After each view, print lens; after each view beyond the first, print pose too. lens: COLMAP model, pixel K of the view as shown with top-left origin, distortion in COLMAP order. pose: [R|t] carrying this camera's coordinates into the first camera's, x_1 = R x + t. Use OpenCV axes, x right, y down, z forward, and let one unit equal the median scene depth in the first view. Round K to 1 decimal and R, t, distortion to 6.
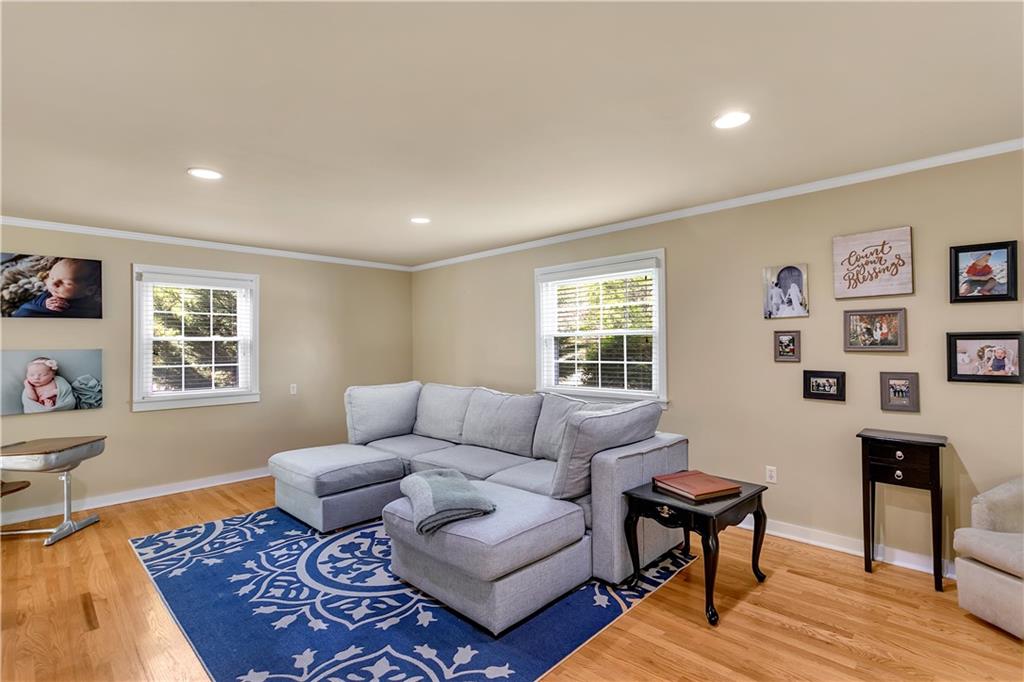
lens RADIAL K [[483.9, 0, 512.0], [0, 483.9, 341.0], [0, 0, 1]] dist [-0.020694, -0.000075]
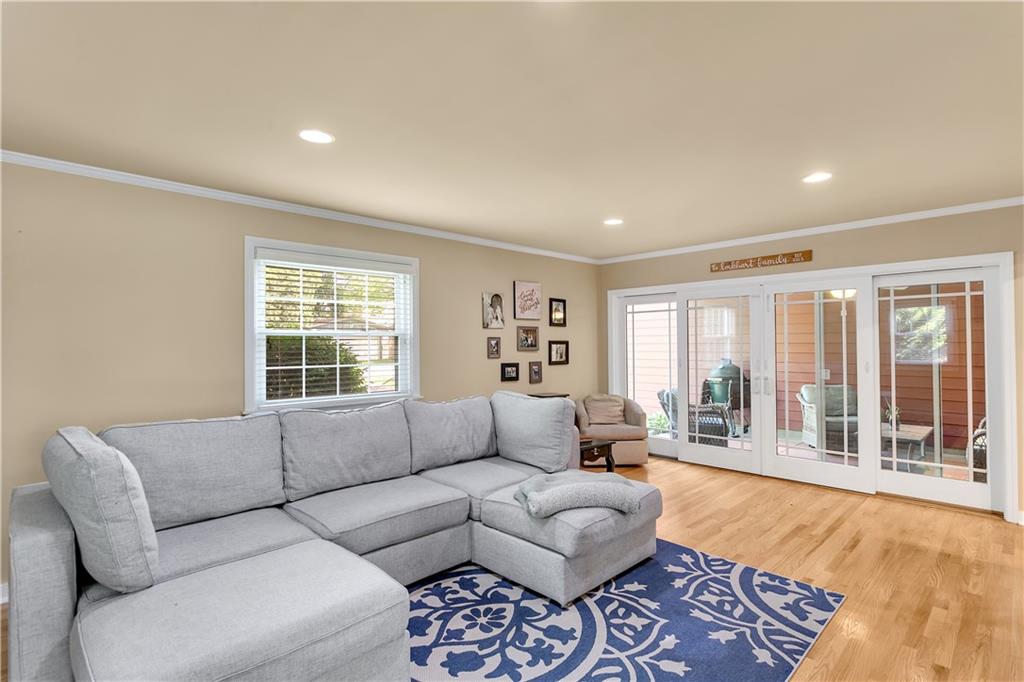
lens RADIAL K [[506.7, 0, 512.0], [0, 506.7, 341.0], [0, 0, 1]] dist [-0.020067, -0.000024]
pose [[0.024917, 0.015692, 0.999566, -1.107615], [-0.004677, 0.999868, -0.015580, 0.016407], [-0.999679, -0.004287, 0.024987, 1.013915]]
